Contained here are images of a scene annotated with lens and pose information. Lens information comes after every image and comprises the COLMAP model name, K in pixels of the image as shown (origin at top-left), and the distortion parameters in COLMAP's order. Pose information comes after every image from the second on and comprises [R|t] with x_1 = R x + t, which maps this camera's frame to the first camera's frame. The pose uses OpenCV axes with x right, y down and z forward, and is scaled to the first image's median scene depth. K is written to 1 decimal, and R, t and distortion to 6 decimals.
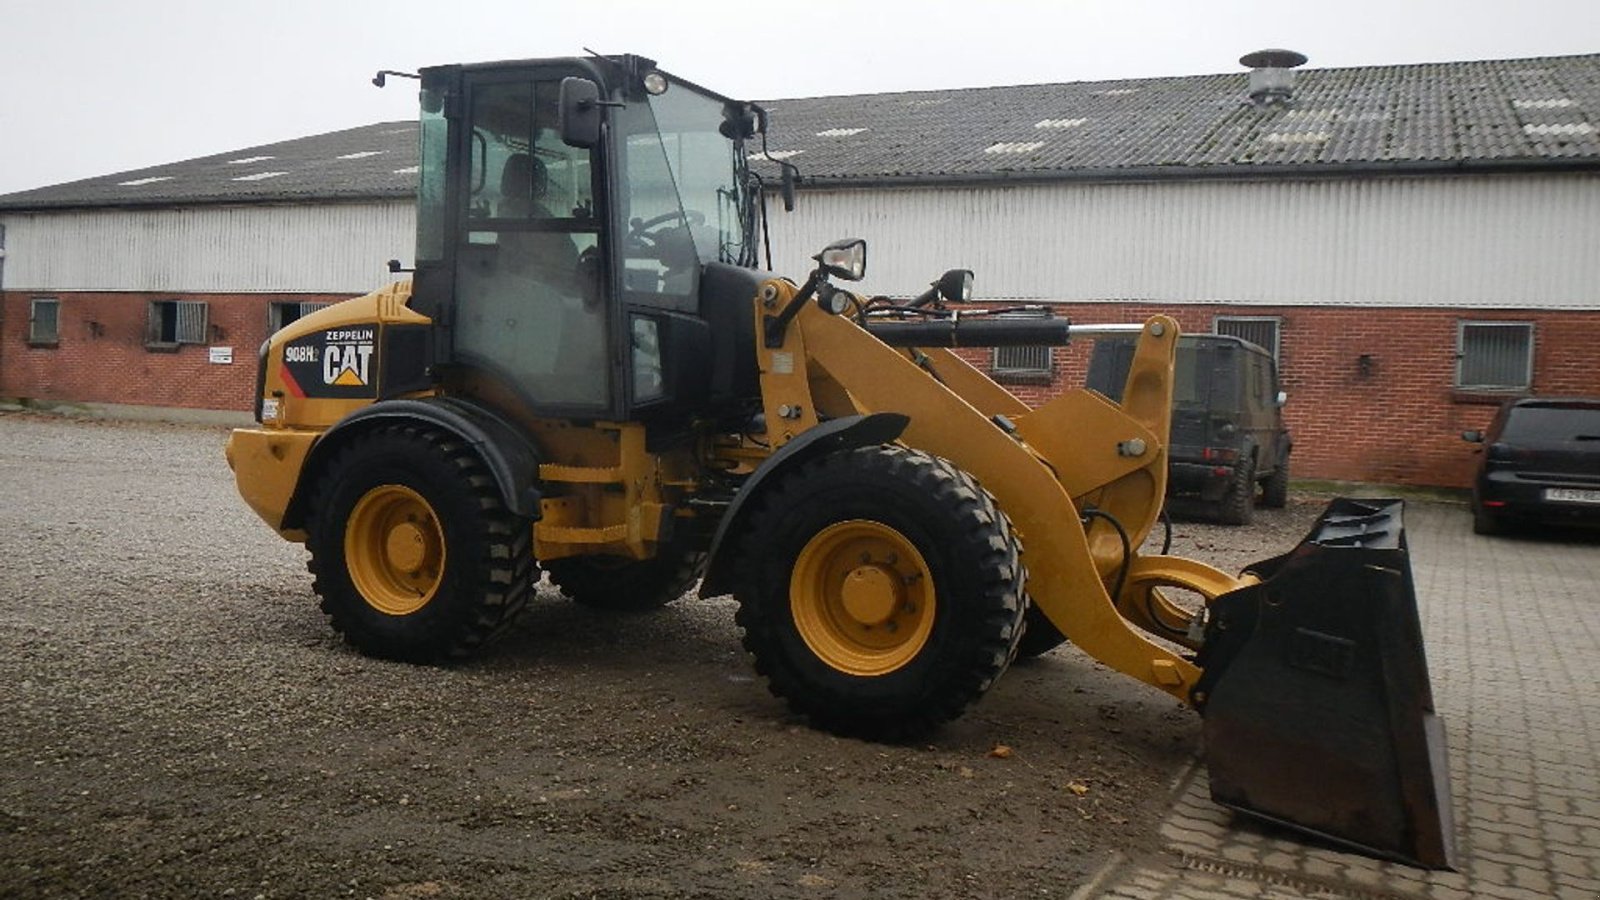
lens RADIAL K [[1322.4, 0, 805.3], [0, 1322.4, 454.8], [0, 0, 1]] dist [0.008151, -0.107321]
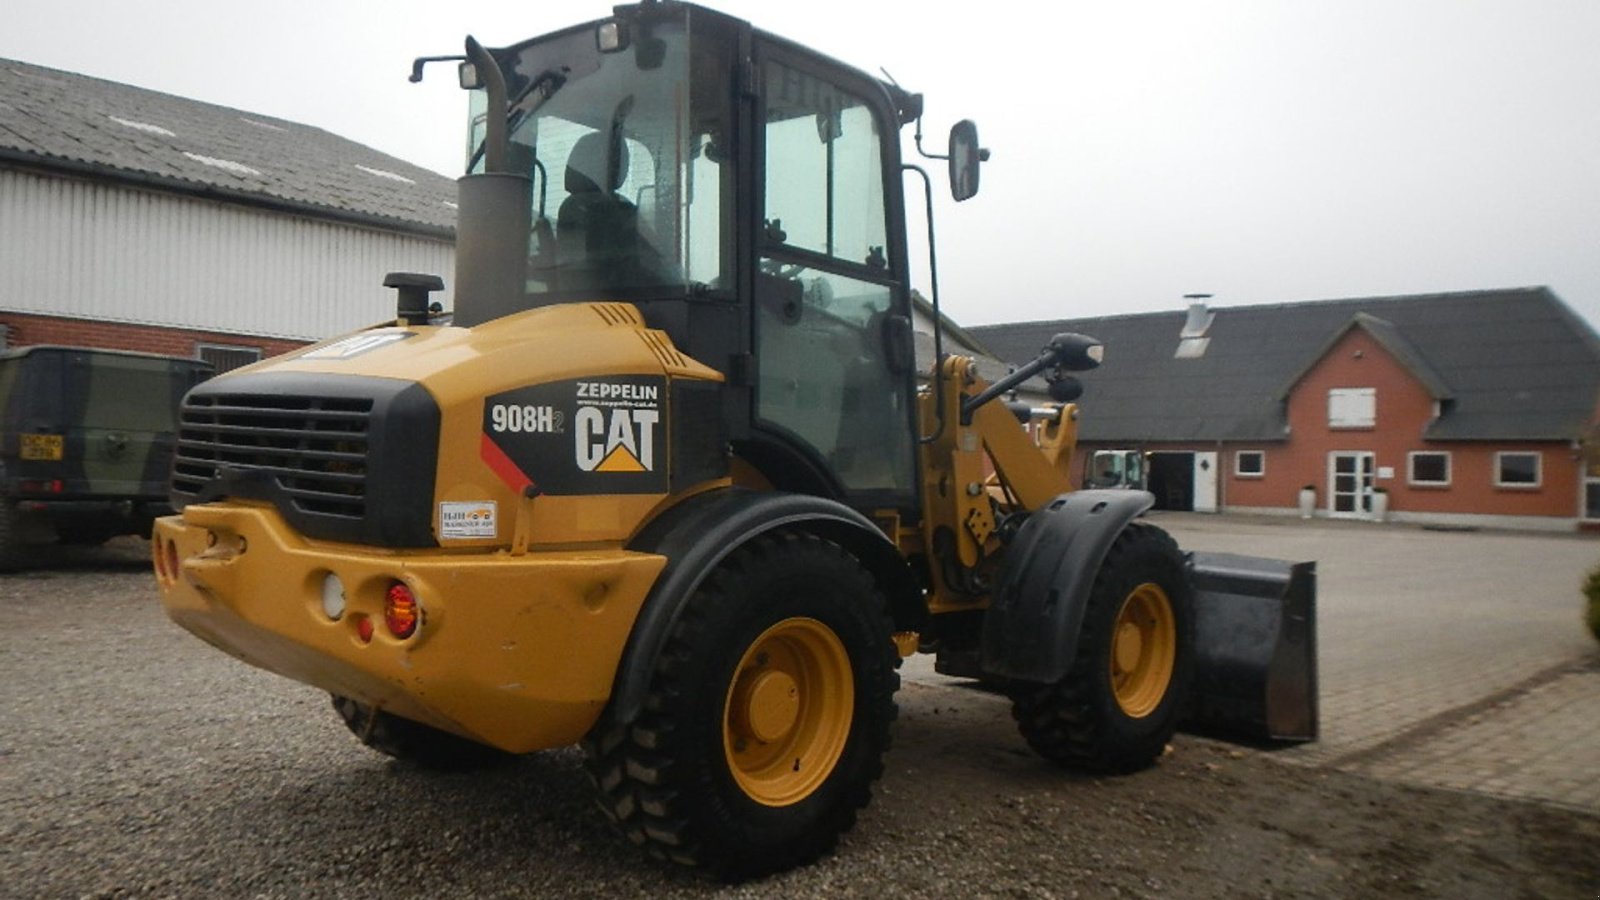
lens RADIAL K [[1332.0, 0, 797.5], [0, 1332.0, 460.0], [0, 0, 1]] dist [-0.006838, 0.000754]
pose [[0.295143, -0.025115, 0.955123, -0.908874], [0.019036, 0.999611, 0.020403, -0.069313], [-0.955263, 0.012160, 0.295506, 0.733676]]
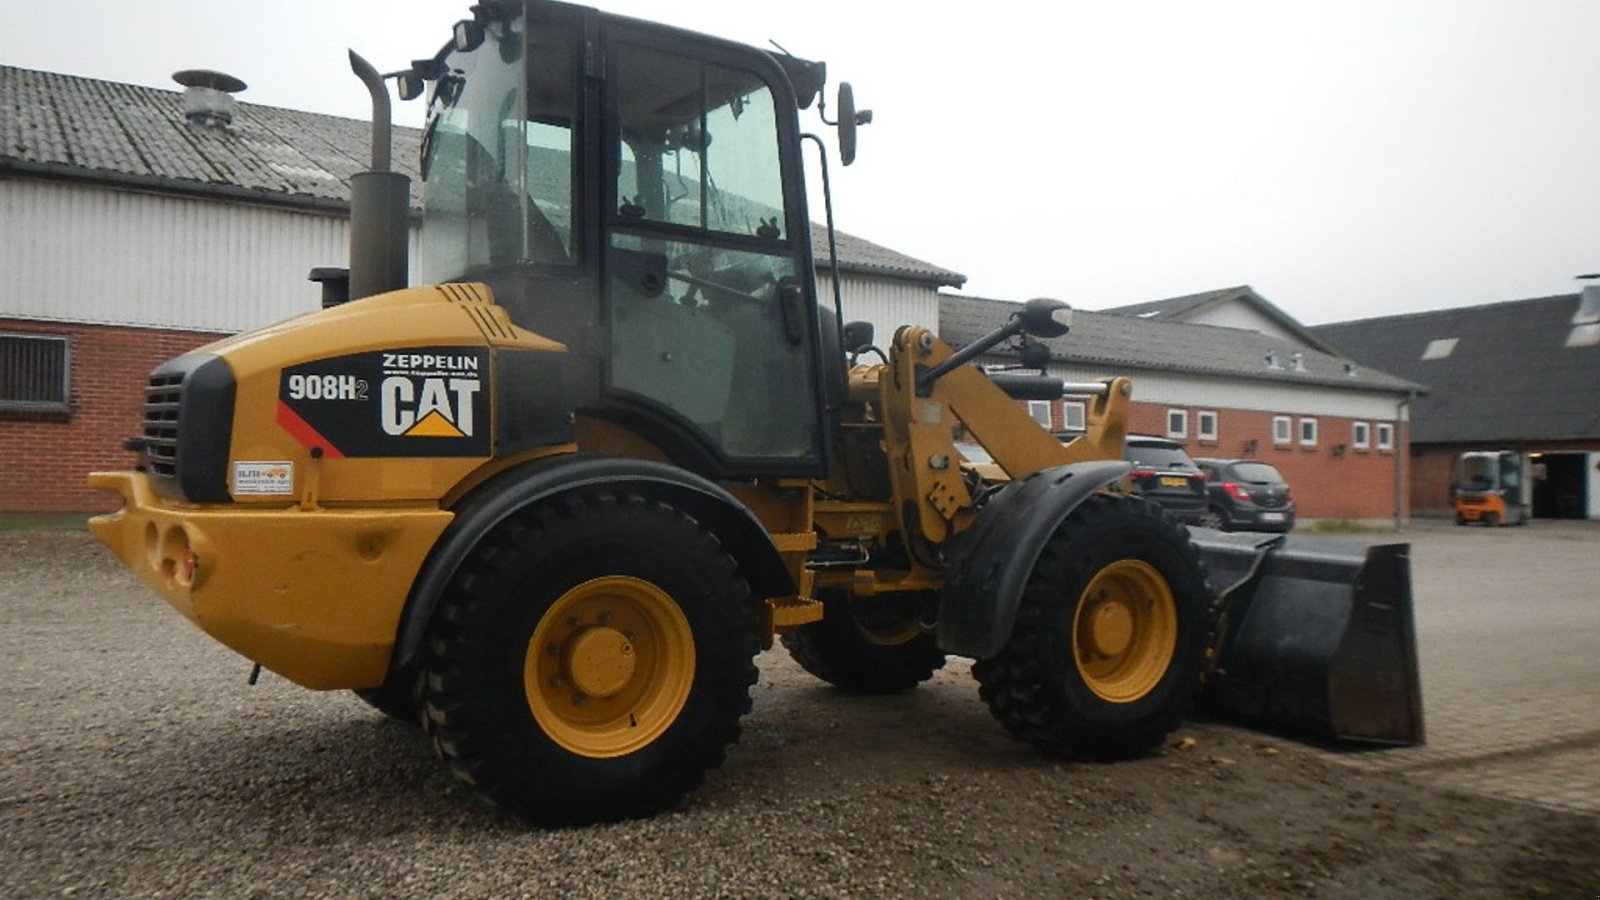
lens RADIAL K [[1332.0, 0, 797.5], [0, 1332.0, 460.0], [0, 0, 1]] dist [-0.006838, 0.000754]
pose [[0.551247, -0.021084, 0.834076, -0.798534], [0.040048, 0.999197, -0.001211, -0.032964], [-0.833381, 0.034071, 0.551648, 0.476979]]
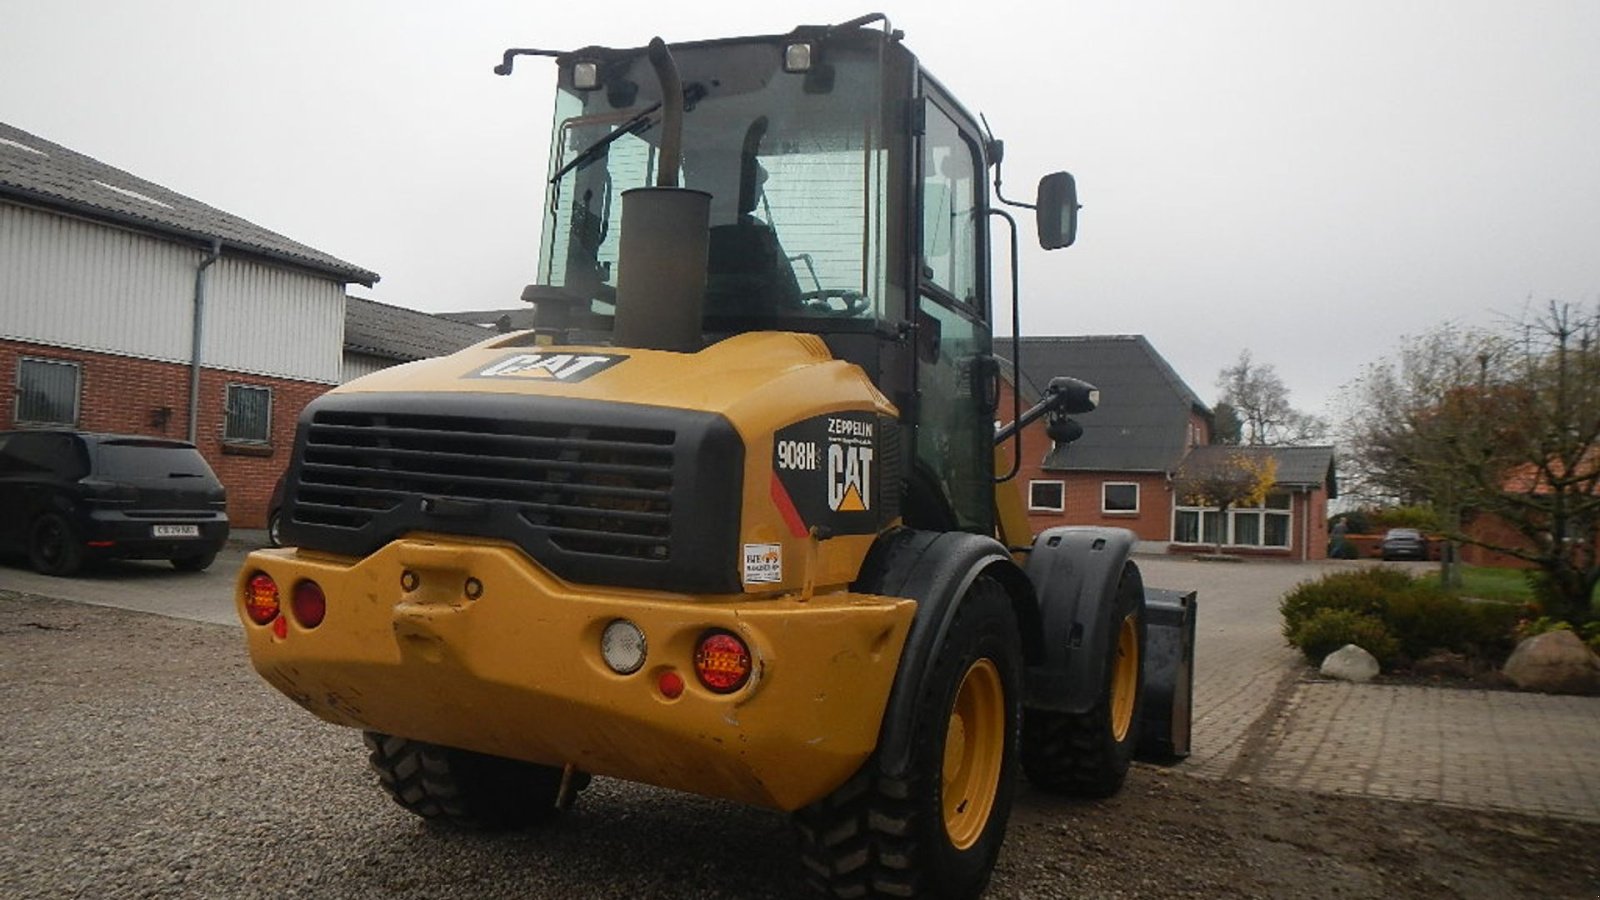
lens RADIAL K [[1322.4, 0, 805.3], [0, 1322.4, 454.8], [0, 0, 1]] dist [0.008151, -0.107321]
pose [[-0.002297, -0.004069, 0.999989, -0.935012], [-0.011815, 0.999922, 0.004041, -0.080195], [-0.999928, -0.011806, -0.002345, 1.016881]]
